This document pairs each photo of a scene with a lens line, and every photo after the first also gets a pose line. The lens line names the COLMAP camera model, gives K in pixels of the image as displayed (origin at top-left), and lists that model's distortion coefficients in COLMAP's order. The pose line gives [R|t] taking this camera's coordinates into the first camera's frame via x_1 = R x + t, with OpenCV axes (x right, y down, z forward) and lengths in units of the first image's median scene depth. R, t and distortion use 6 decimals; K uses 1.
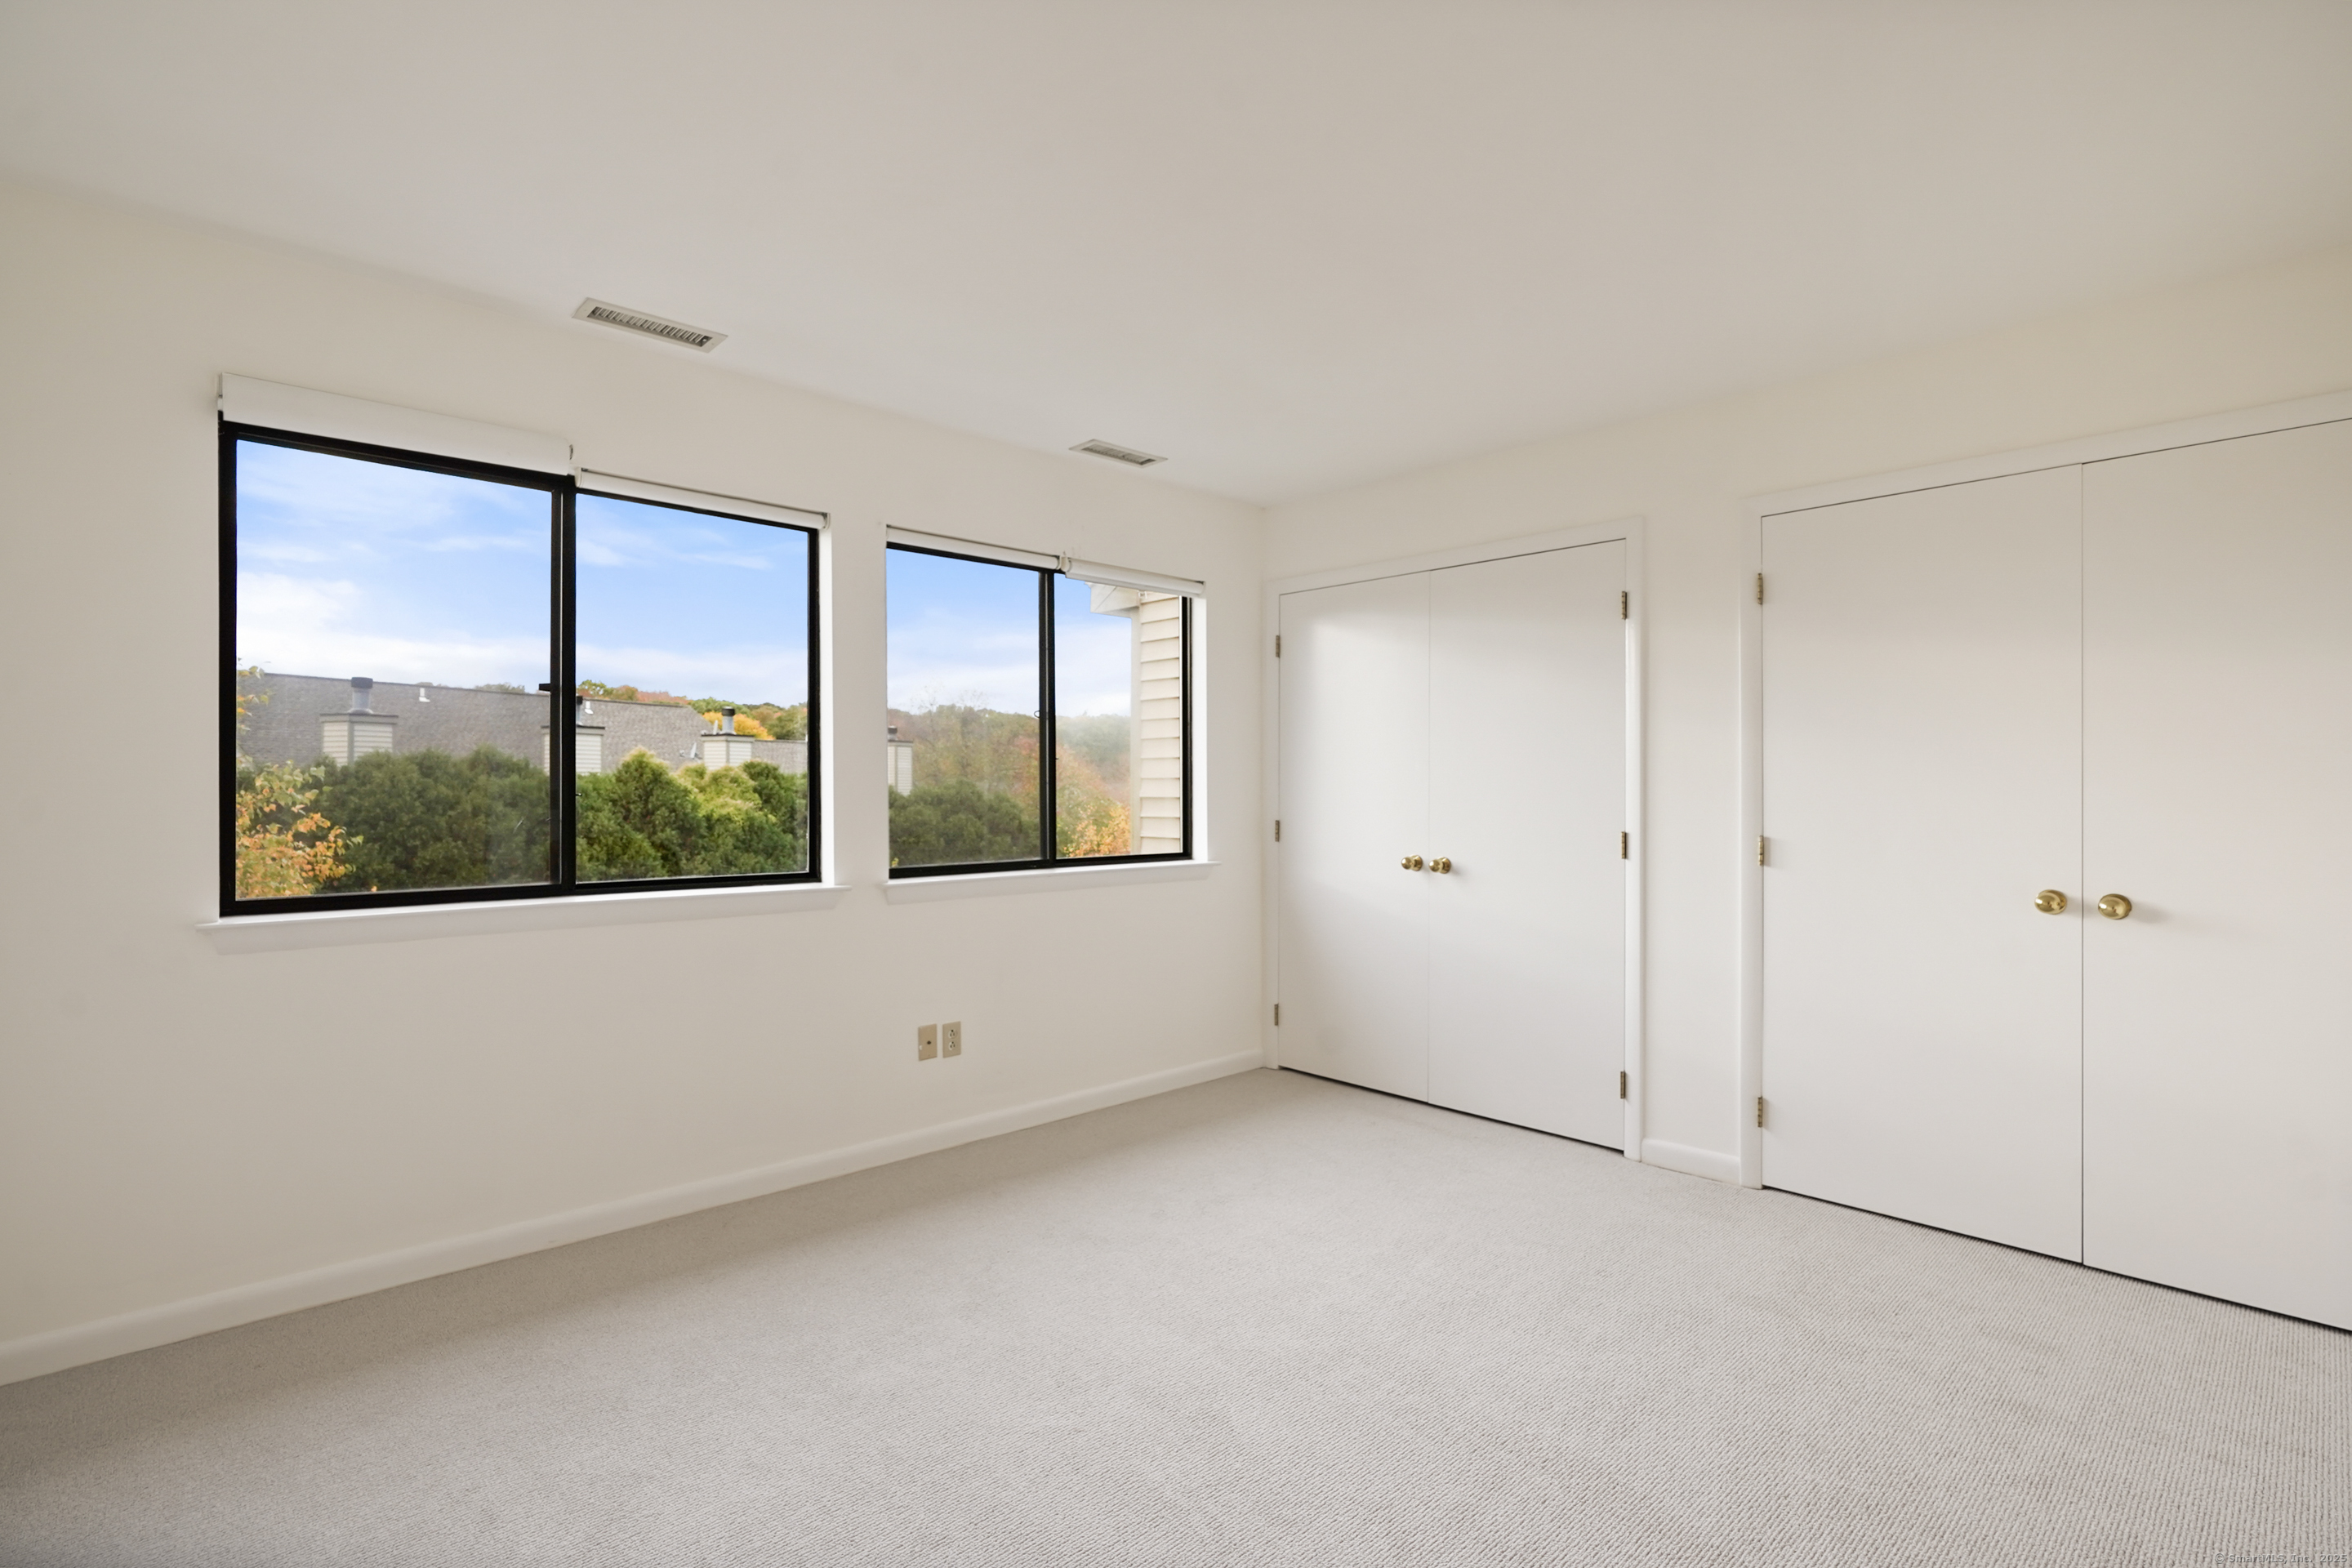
lens RADIAL K [[1092.6, 0, 1171.1], [0, 1092.6, 783.9], [0, 0, 1]] dist [-0.002481, 0.002519]
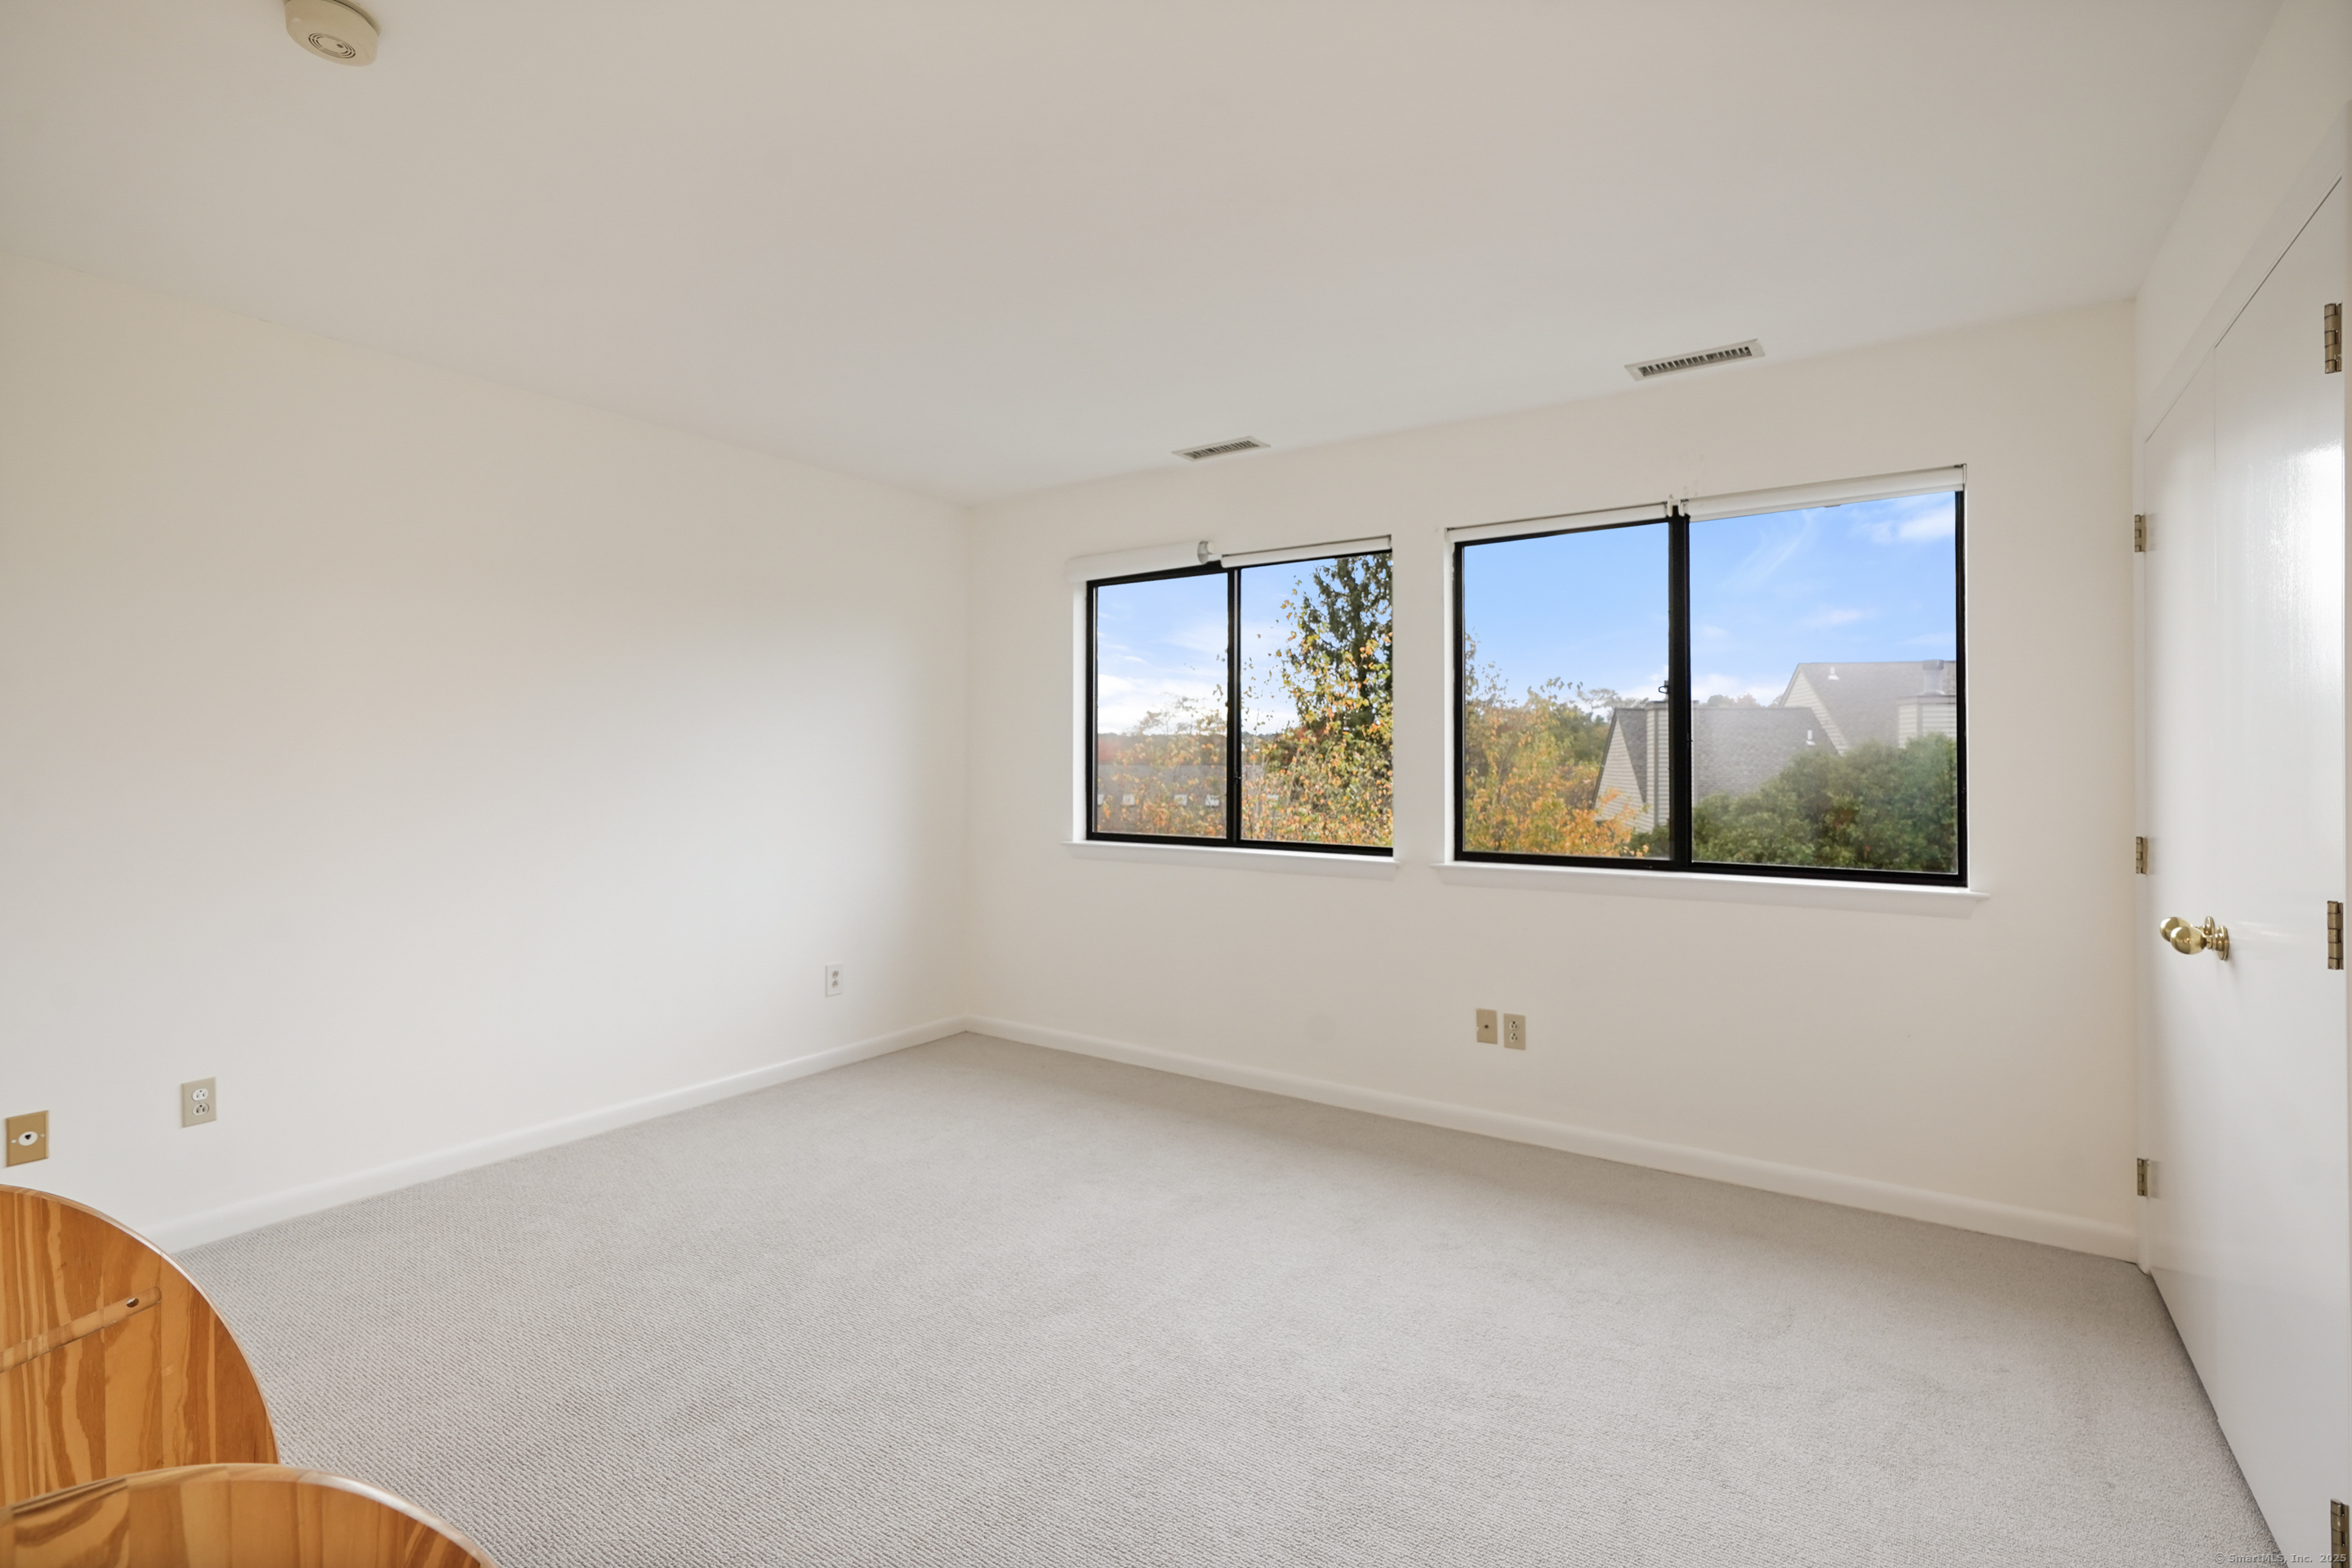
lens RADIAL K [[1092.6, 0, 1166.5], [0, 1092.6, 767.3], [0, 0, 1]] dist [-0.002481, 0.002519]
pose [[0.218716, 0.001596, -0.975787, 0.699371], [0.003424, 0.999991, 0.002403, -0.007615], [0.975783, -0.003867, 0.218709, 0.485996]]
